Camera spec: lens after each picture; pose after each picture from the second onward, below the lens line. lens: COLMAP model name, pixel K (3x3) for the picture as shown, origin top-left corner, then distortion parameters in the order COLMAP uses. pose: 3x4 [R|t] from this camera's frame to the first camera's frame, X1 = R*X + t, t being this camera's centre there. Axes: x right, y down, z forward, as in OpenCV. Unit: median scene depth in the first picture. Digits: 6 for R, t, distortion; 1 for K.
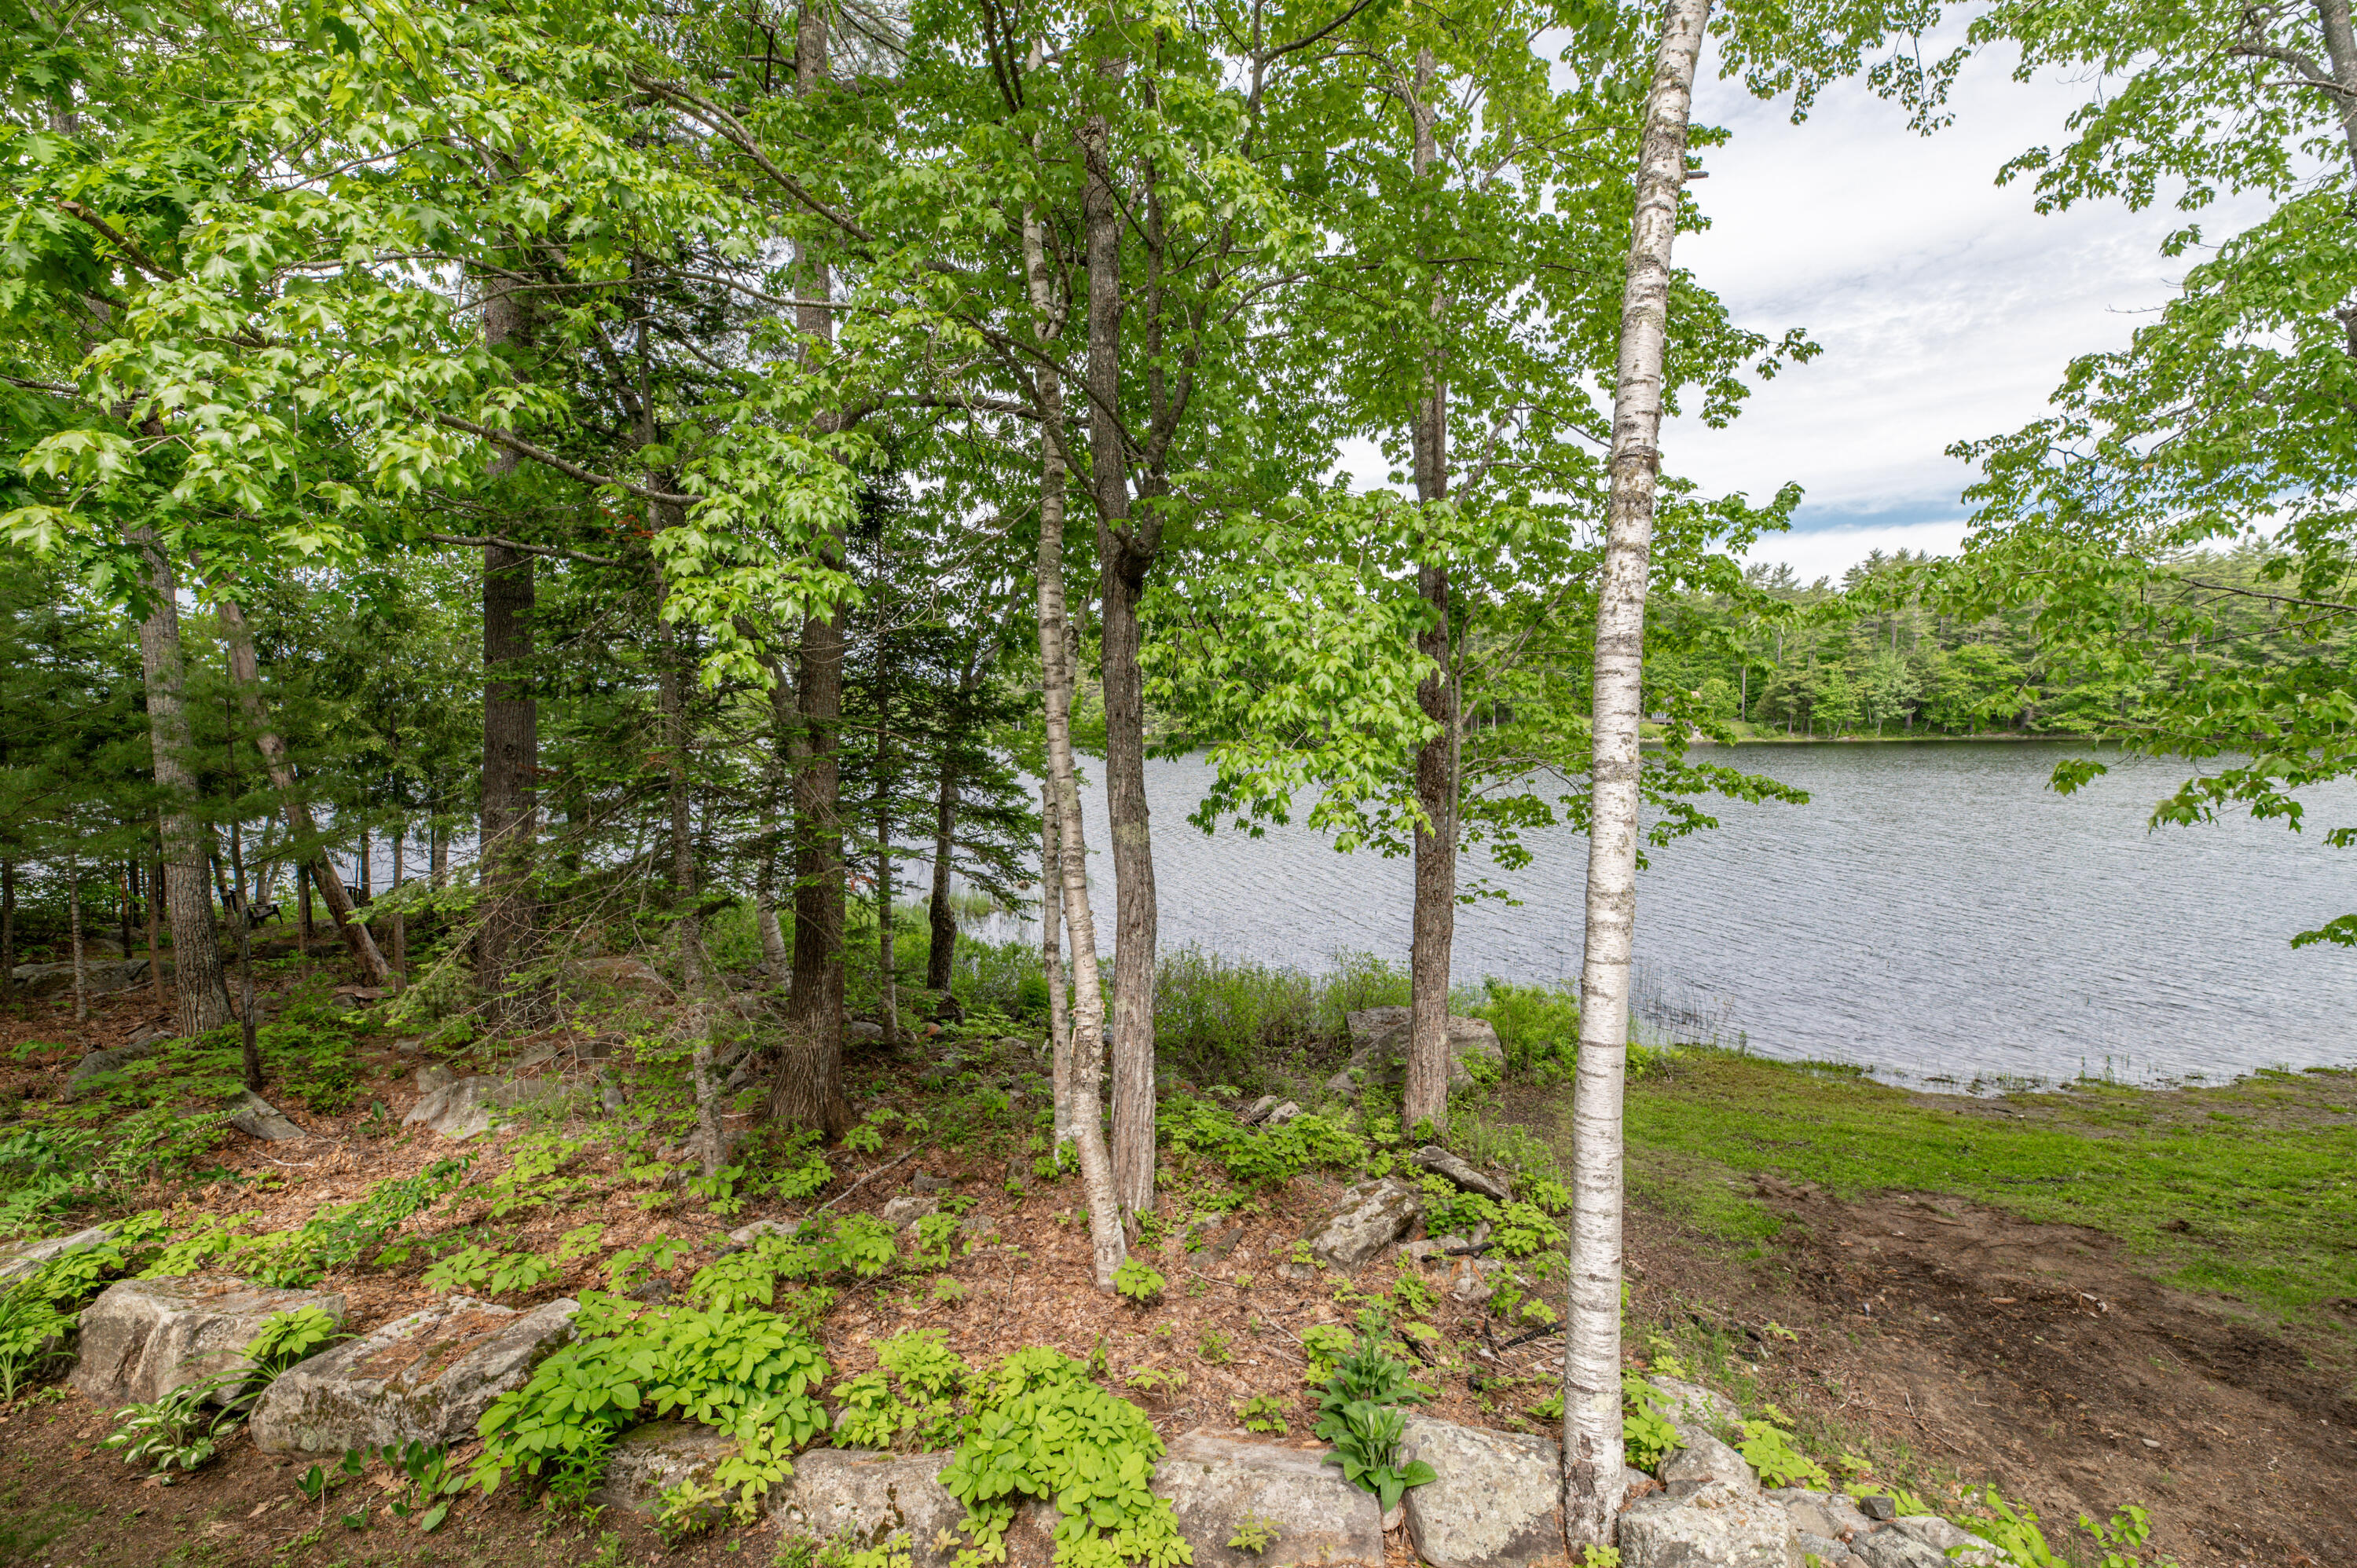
lens RADIAL K [[944.6, 0, 1180.1], [0, 944.6, 774.8], [0, 0, 1]] dist [0.000870, -0.000307]
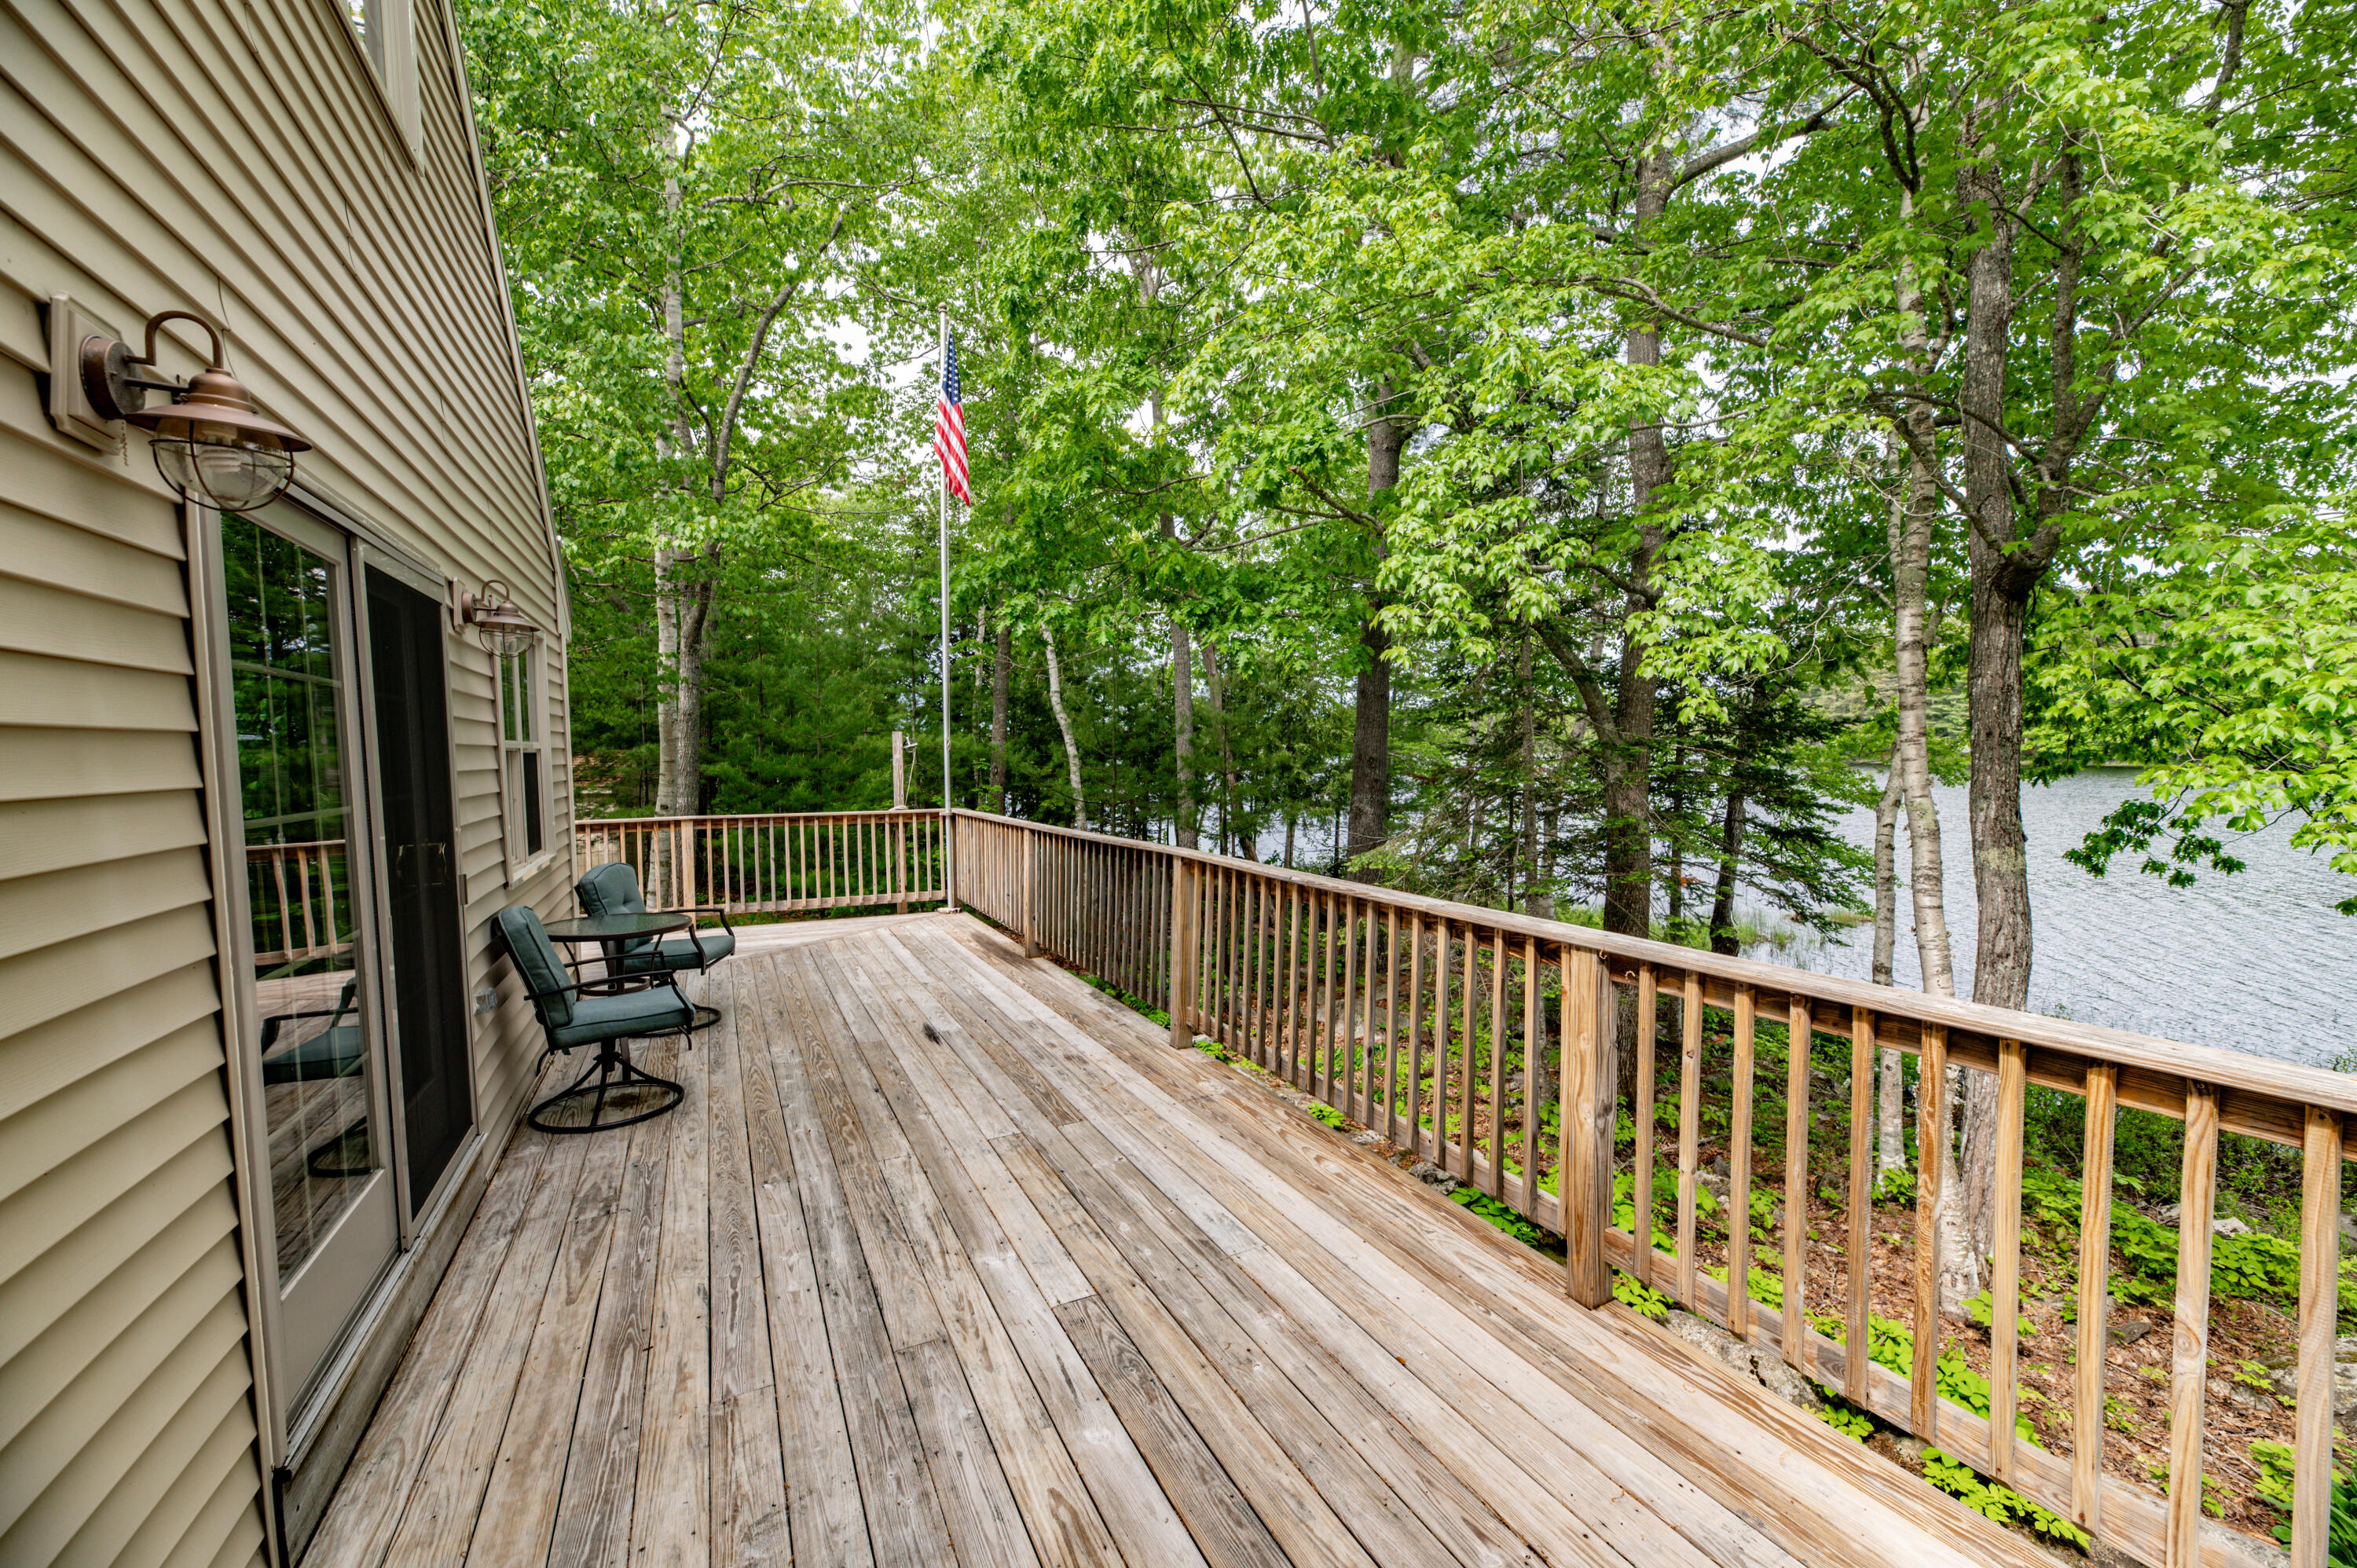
lens RADIAL K [[944.6, 0, 1173.7], [0, 944.6, 785.1], [0, 0, 1]] dist [0.000870, -0.000307]
pose [[0.744543, 0.029456, -0.666924, -0.042952], [-0.033531, 0.999415, 0.006707, 0.010818], [0.666732, 0.017369, 0.745095, -0.290099]]
